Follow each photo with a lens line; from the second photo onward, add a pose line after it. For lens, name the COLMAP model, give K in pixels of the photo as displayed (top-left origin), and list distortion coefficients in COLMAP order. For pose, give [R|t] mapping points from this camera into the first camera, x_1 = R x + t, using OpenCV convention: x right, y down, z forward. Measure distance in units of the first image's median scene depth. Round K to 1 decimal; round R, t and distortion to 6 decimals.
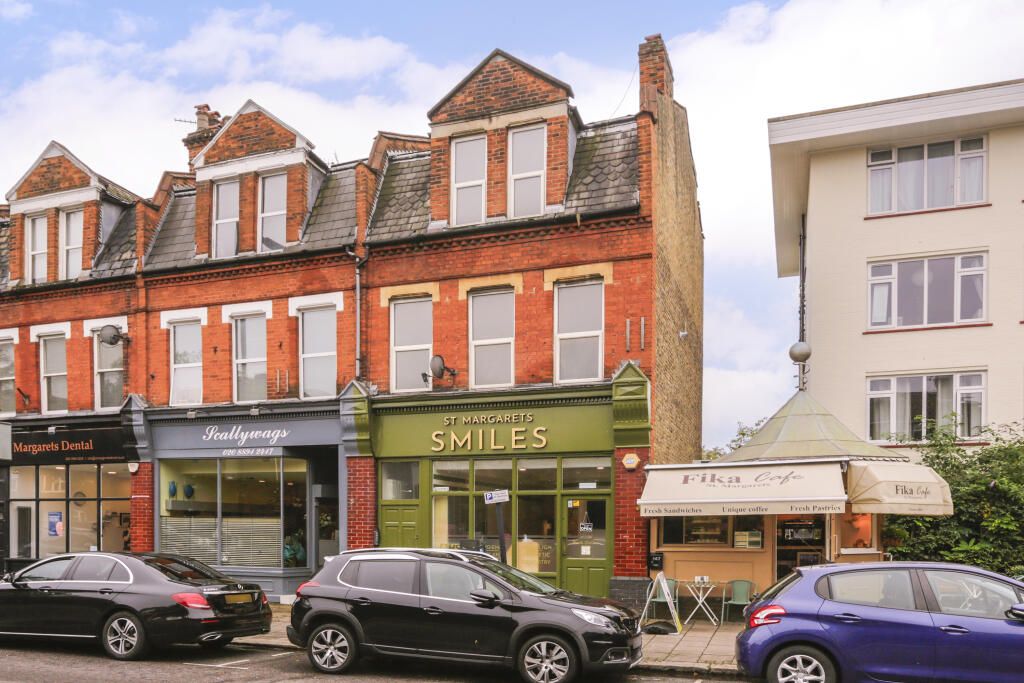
lens RADIAL K [[593.5, 0, 511.9], [0, 593.5, 338.2], [0, 0, 1]] dist [-0.019612, 0.006207]
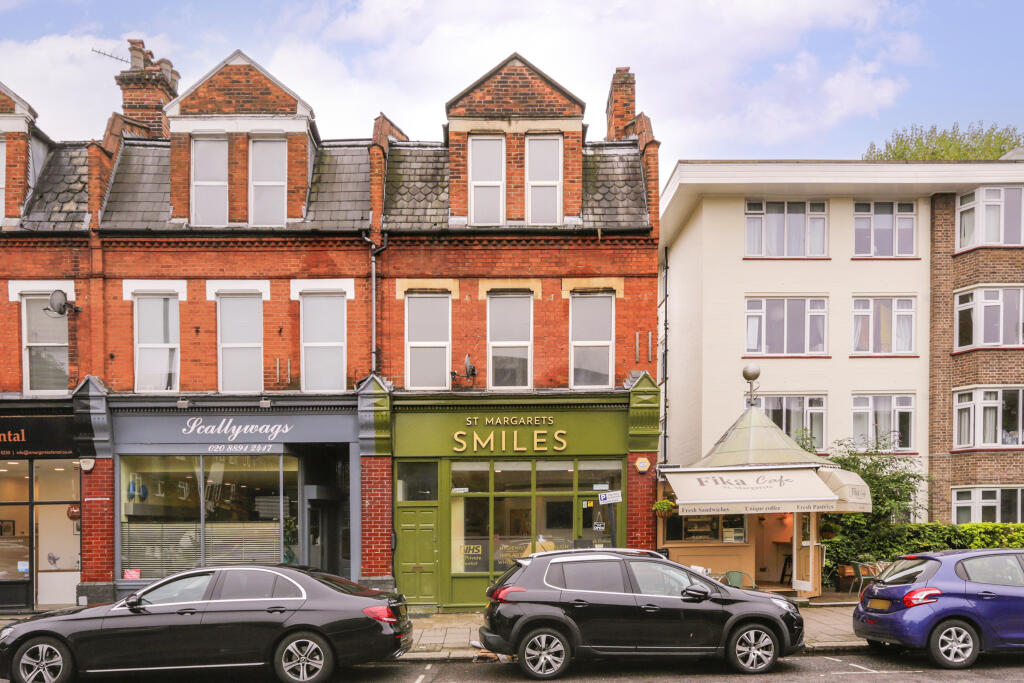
lens RADIAL K [[584.9, 0, 510.8], [0, 584.9, 347.3], [0, 0, 1]] dist [-0.012655, 0.008852]
pose [[0.956799, 0.070413, 0.282095, -0.307861], [-0.072864, 0.997340, -0.001808, 0.012778], [-0.281472, -0.018825, 0.959385, 0.047113]]
